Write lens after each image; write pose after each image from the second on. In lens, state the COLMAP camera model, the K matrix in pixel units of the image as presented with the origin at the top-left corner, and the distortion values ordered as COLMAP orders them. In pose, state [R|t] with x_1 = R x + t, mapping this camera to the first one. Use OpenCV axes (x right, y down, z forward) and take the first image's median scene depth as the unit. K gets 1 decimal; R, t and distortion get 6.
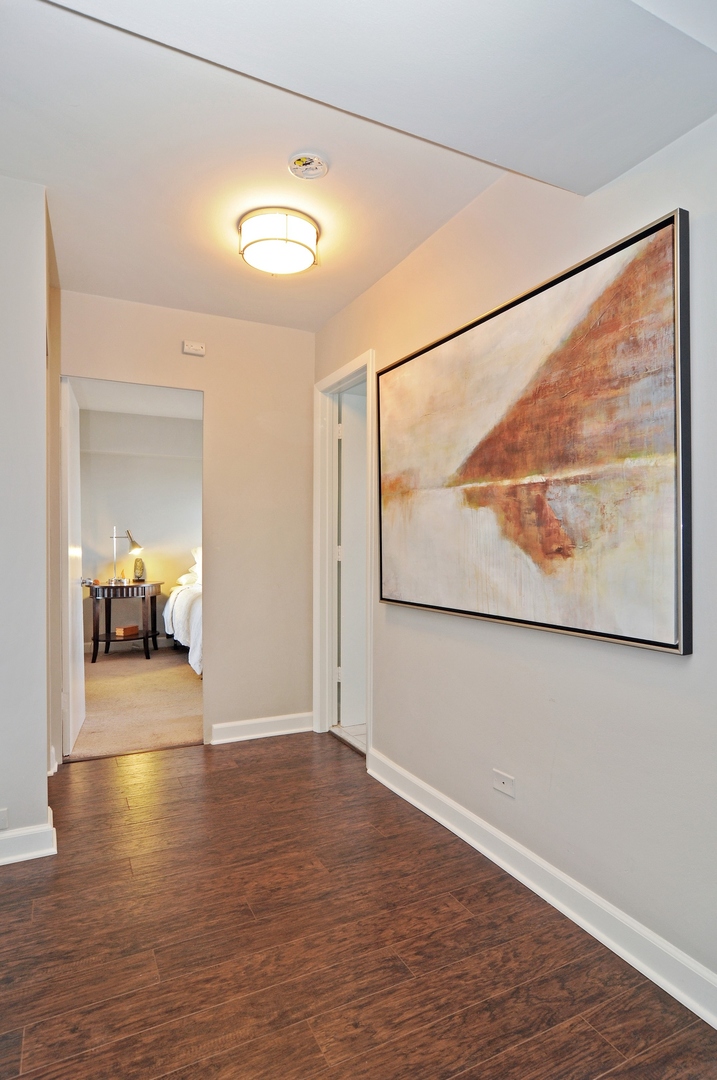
lens RADIAL K [[567.4, 0, 356.1], [0, 567.4, 537.6], [0, 0, 1]] dist [0.003129, -0.003003]
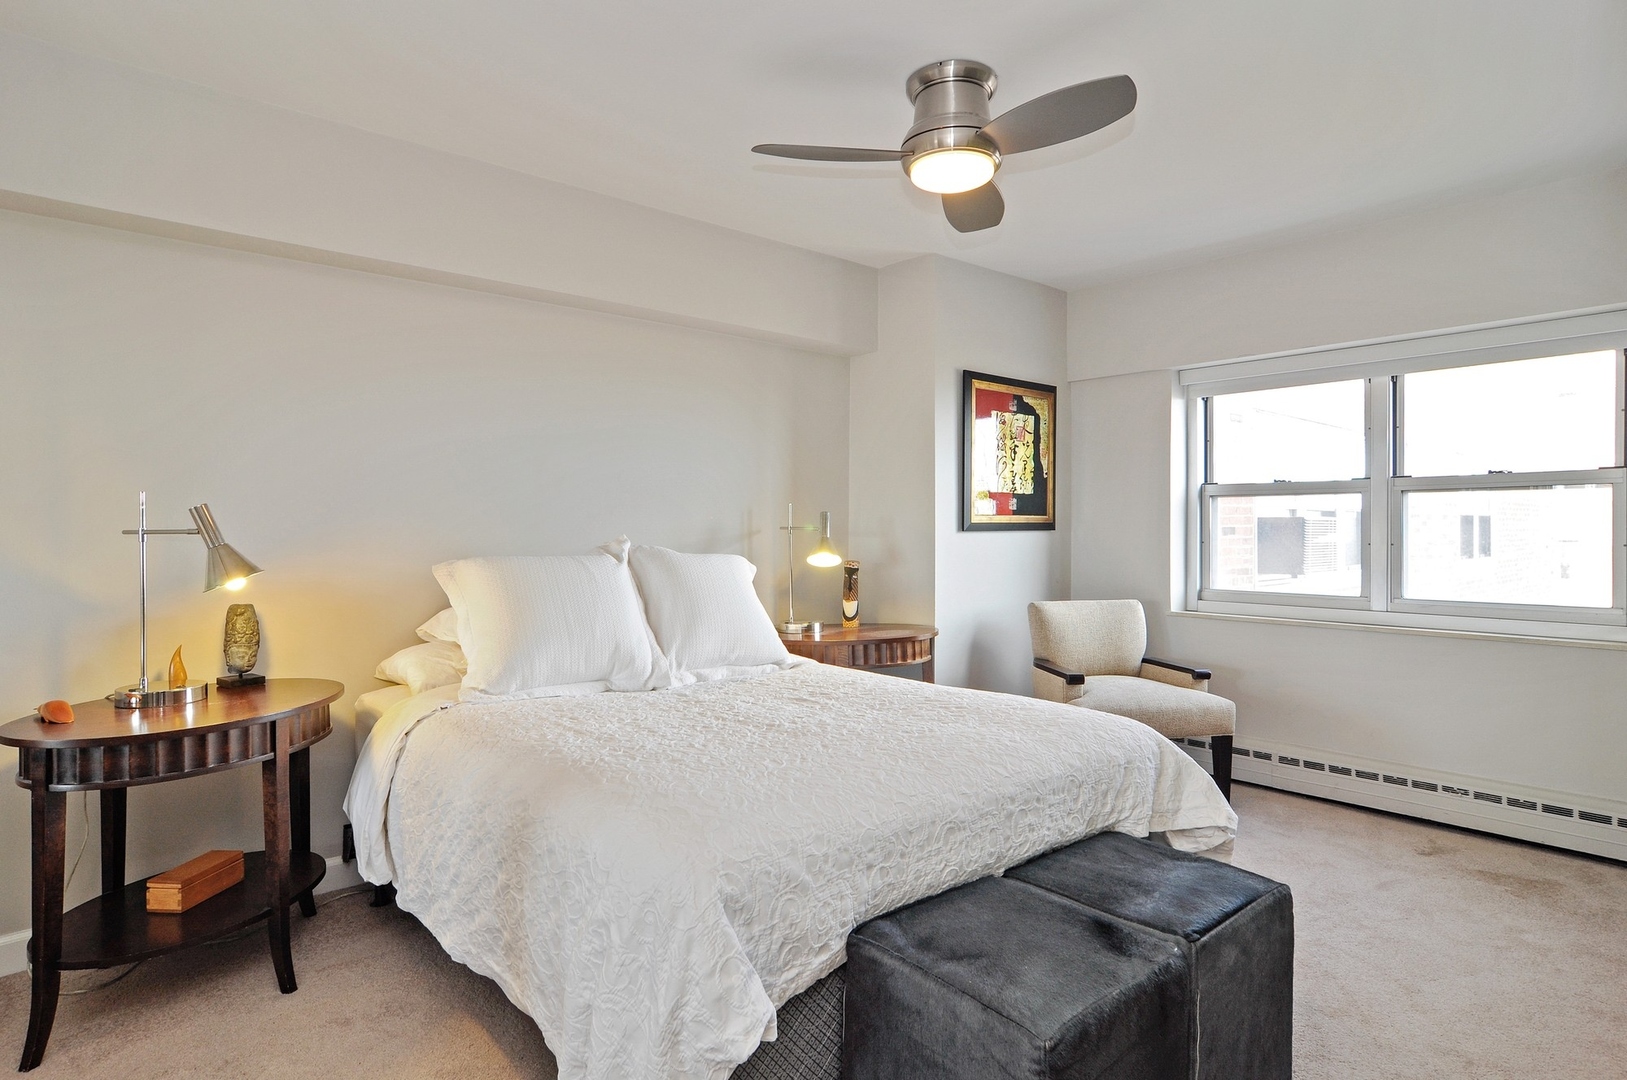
lens RADIAL K [[854.8, 0, 811.5], [0, 854.8, 515.1], [0, 0, 1]] dist [0.003129, -0.003003]
pose [[0.966653, -0.004847, 0.256042, -0.231178], [0.002331, 0.999946, 0.010129, -0.011747], [-0.256078, -0.009195, 0.966613, 0.550255]]
